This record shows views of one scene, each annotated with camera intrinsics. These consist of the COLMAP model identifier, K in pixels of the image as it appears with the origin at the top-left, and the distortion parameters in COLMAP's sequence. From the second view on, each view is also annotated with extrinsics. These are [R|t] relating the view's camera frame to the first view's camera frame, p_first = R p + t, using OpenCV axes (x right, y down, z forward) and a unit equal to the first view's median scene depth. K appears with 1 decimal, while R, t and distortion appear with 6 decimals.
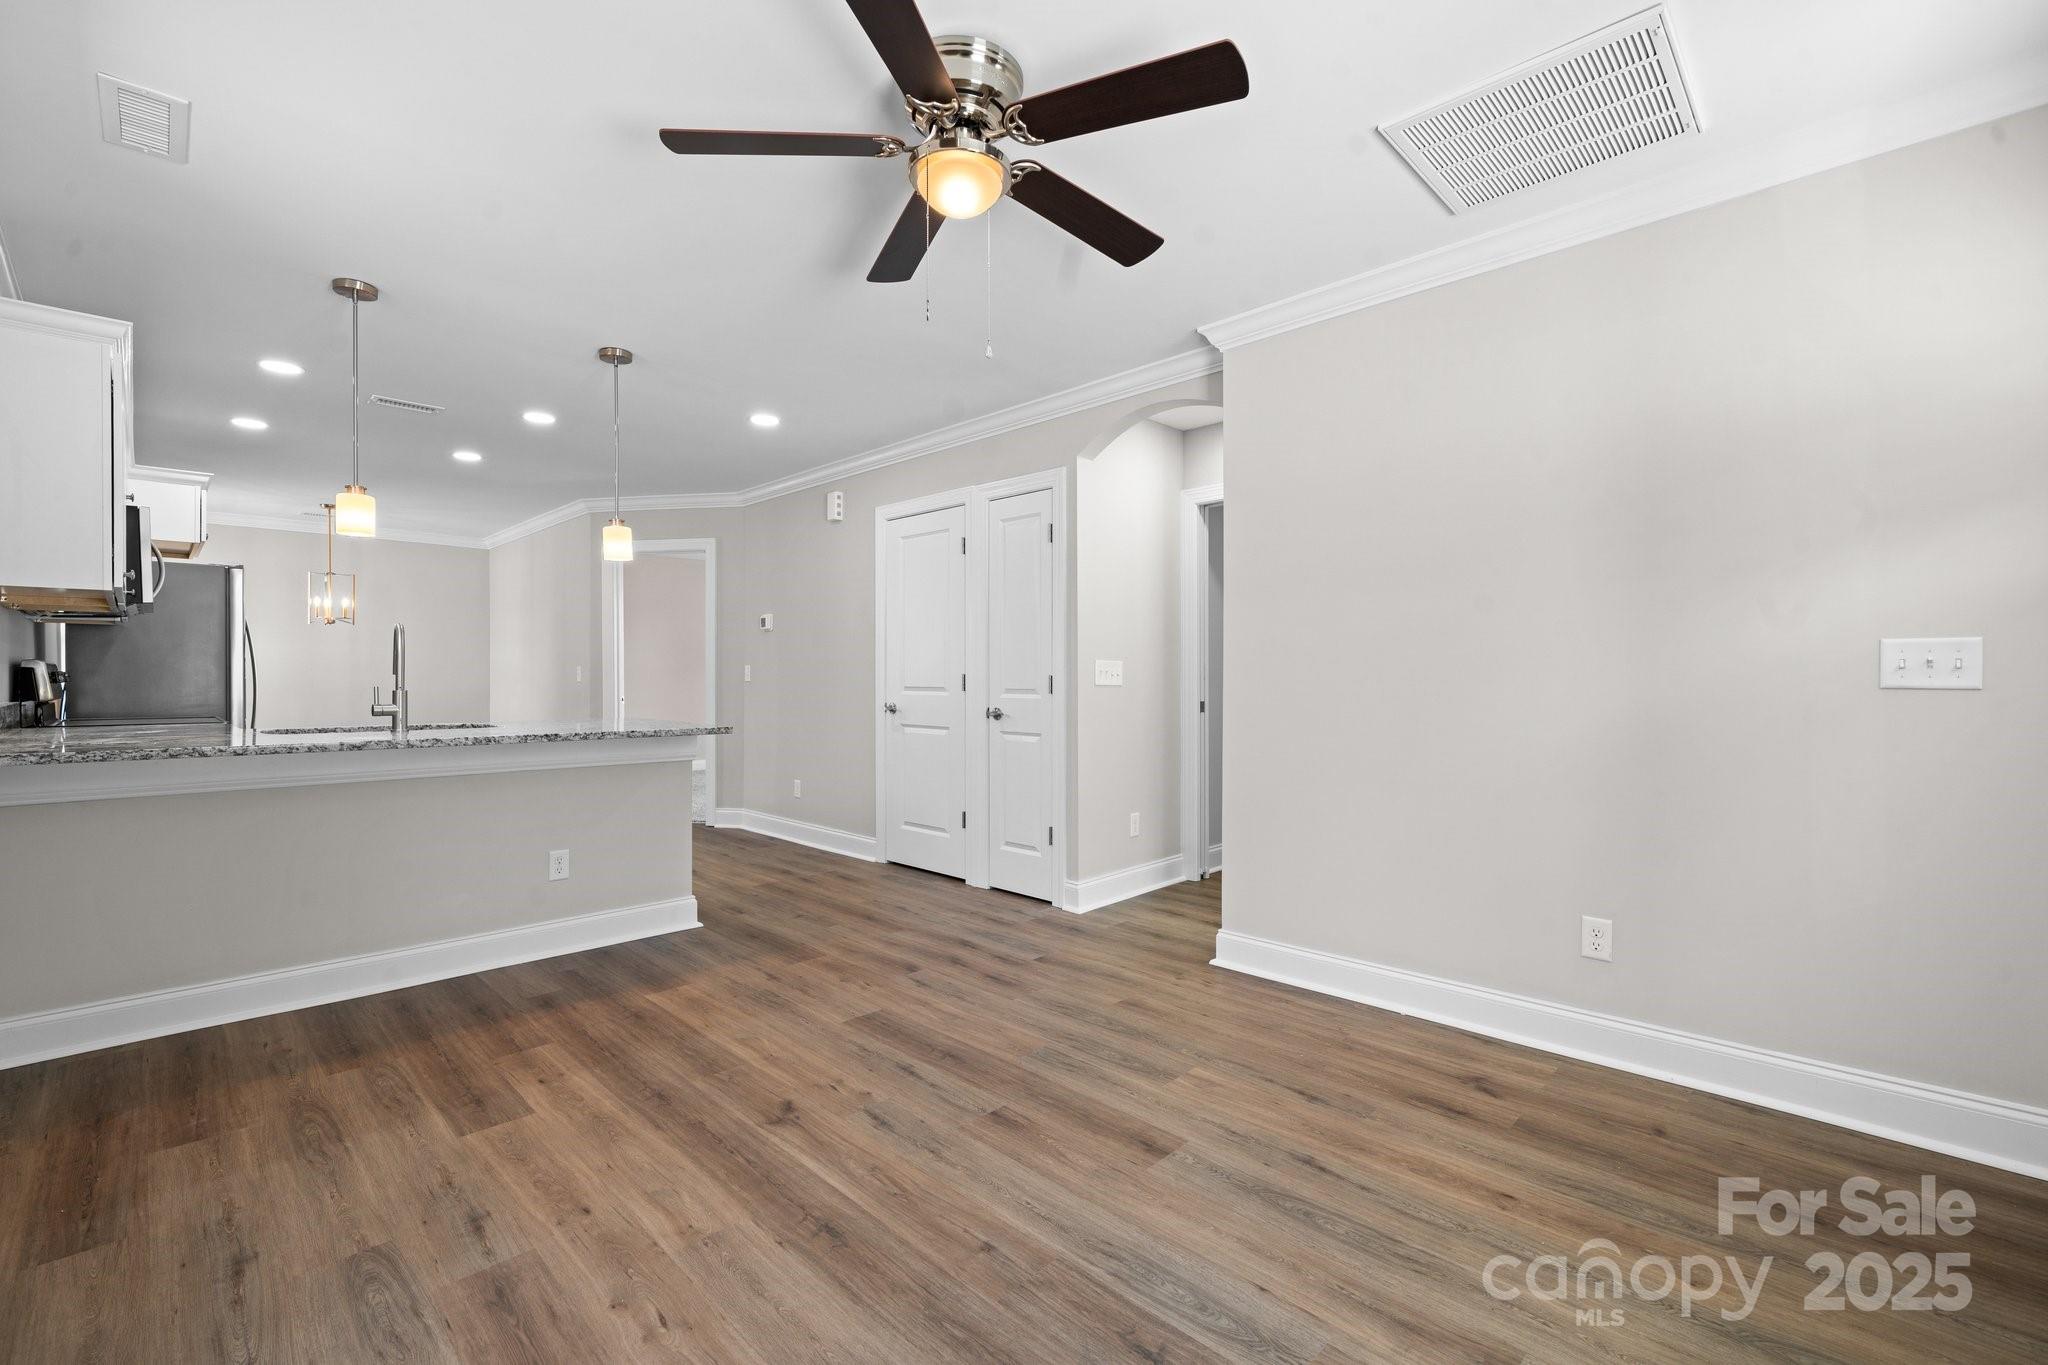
lens RADIAL K [[871.9, 0, 1024.0], [0, 871.9, 682.5], [0, 0, 1]] dist [0.000346, 0.000013]
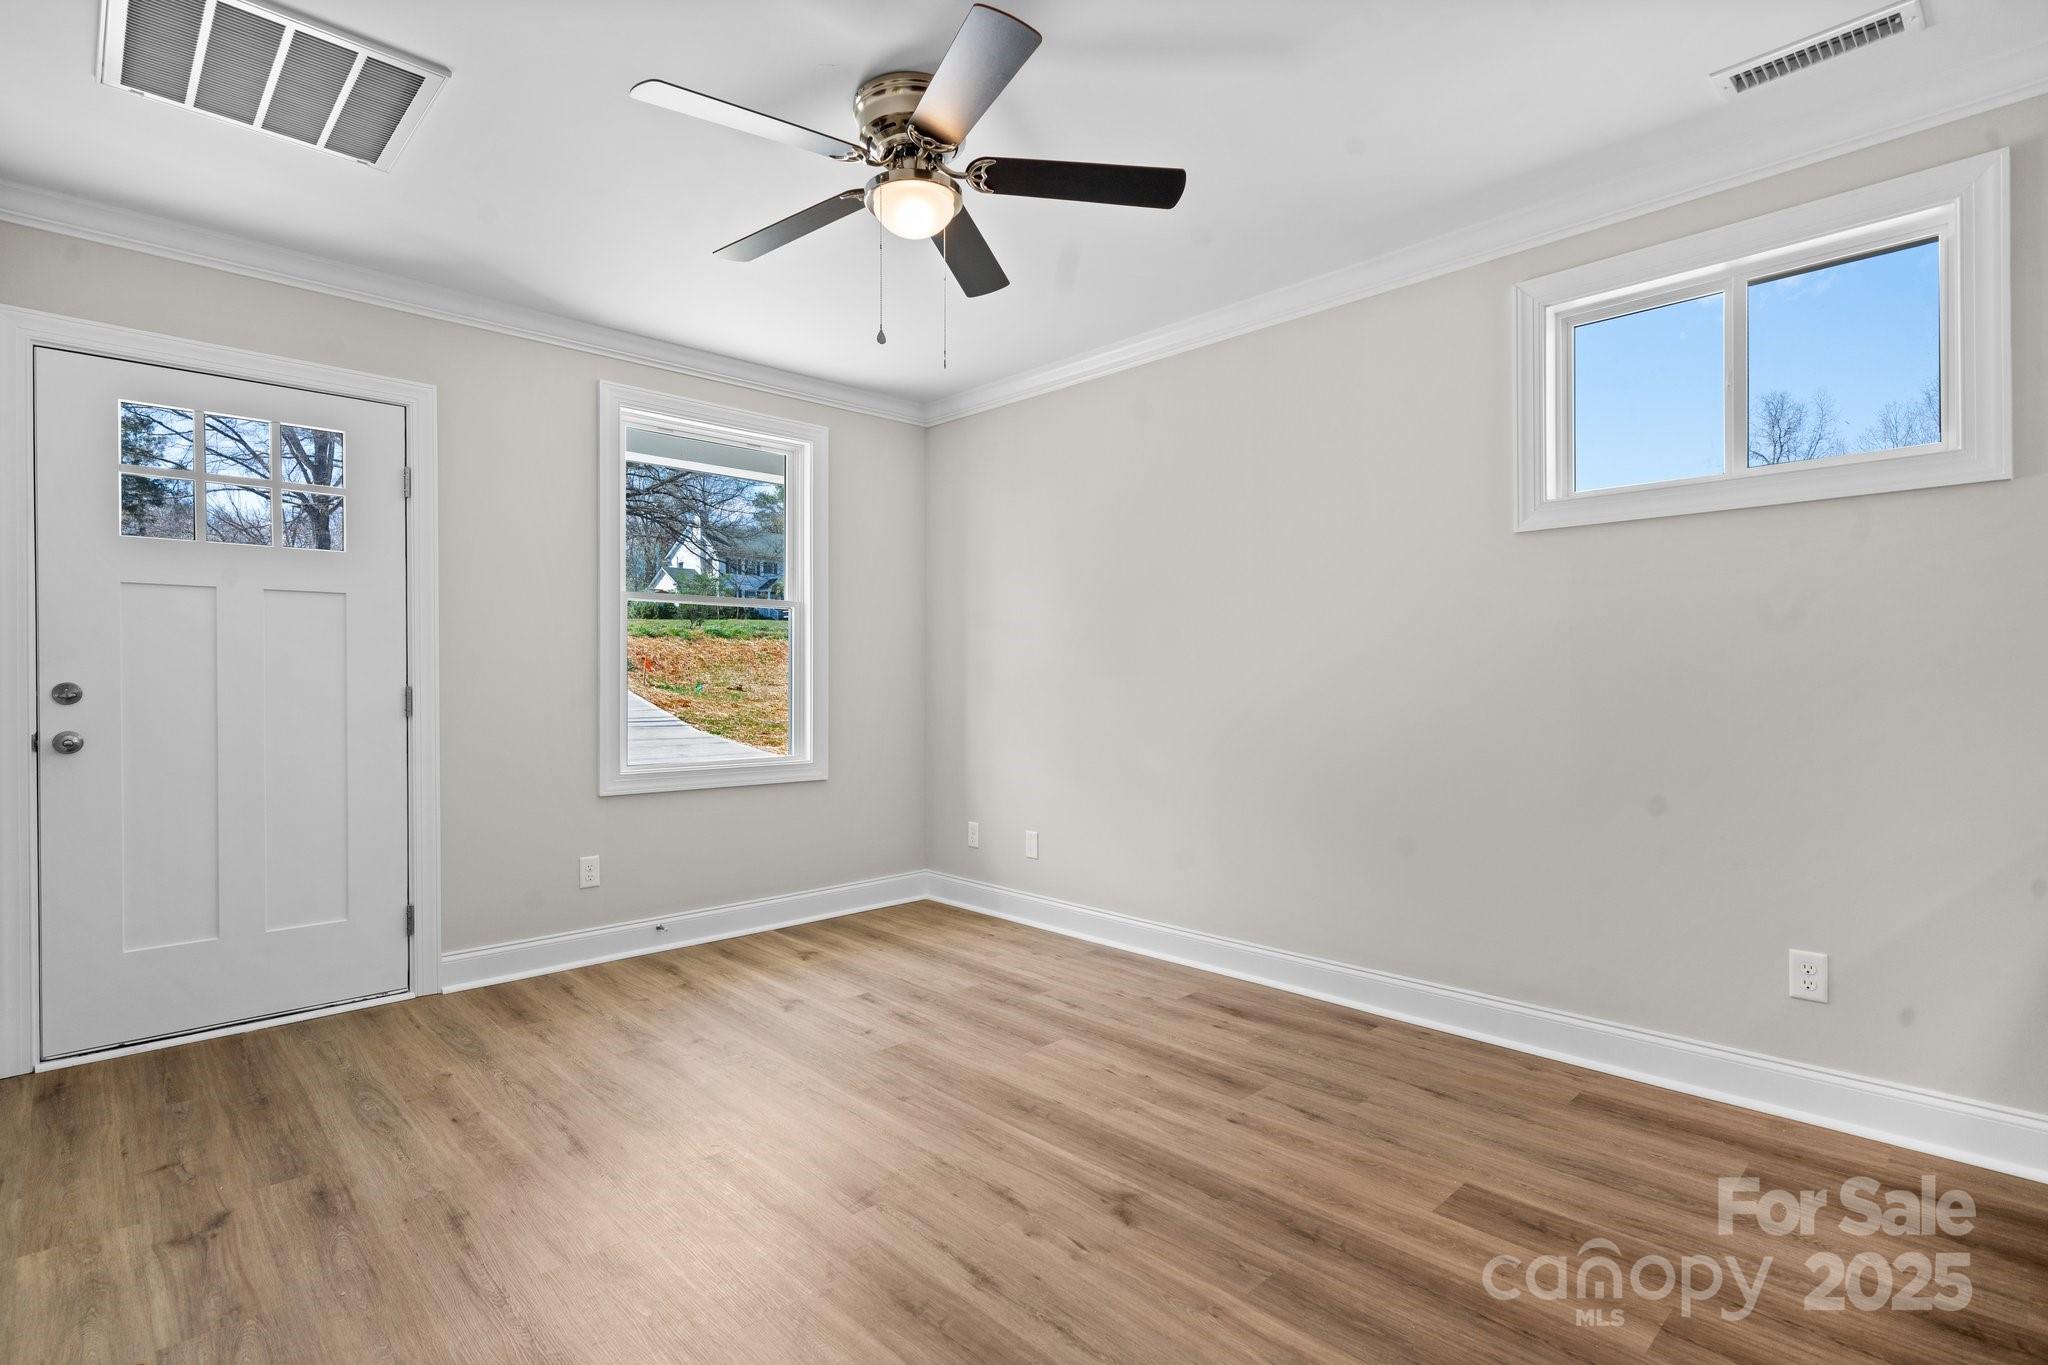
lens RADIAL K [[993.1, 0, 1024.0], [0, 993.1, 682.5], [0, 0, 1]] dist [0.001727, 0.000015]
pose [[-0.999550, 0.003581, 0.029768, -0.186923], [0.003875, 0.999944, 0.009833, -0.007820], [-0.029731, 0.009944, -0.999508, 1.713502]]
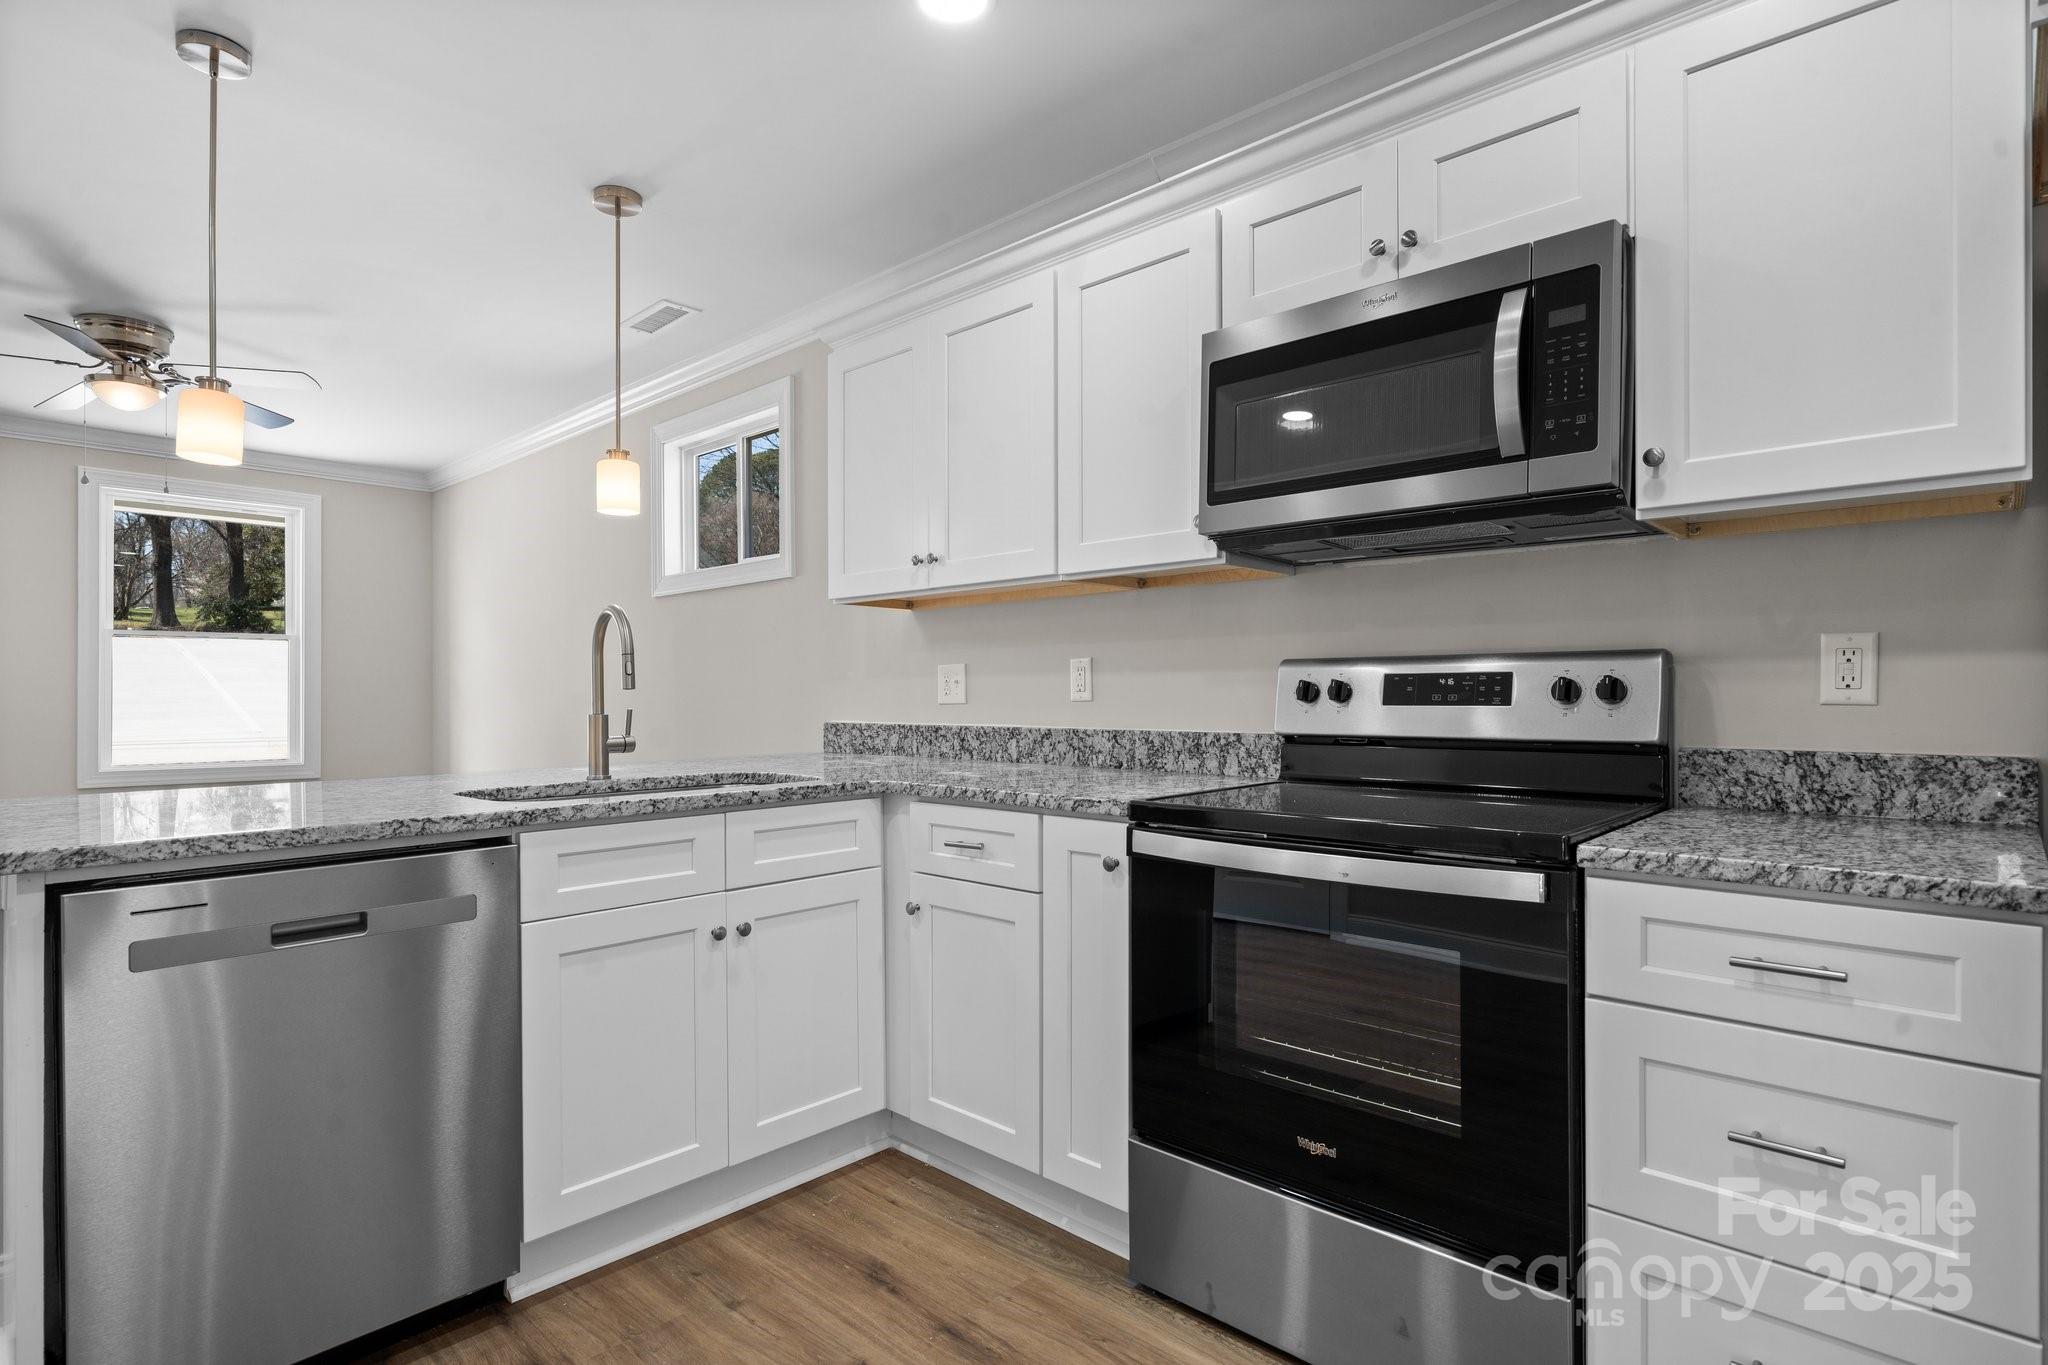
lens RADIAL K [[1039.6, 0, 1003.4], [0, 1039.6, 695.8], [0, 0, 1]] dist [0.000648, 0.000198]
pose [[-0.999857, 0.003563, -0.016554, -1.303649], [0.003430, 0.999961, 0.008080, -0.013488], [0.016582, 0.008022, -0.999830, 2.311716]]
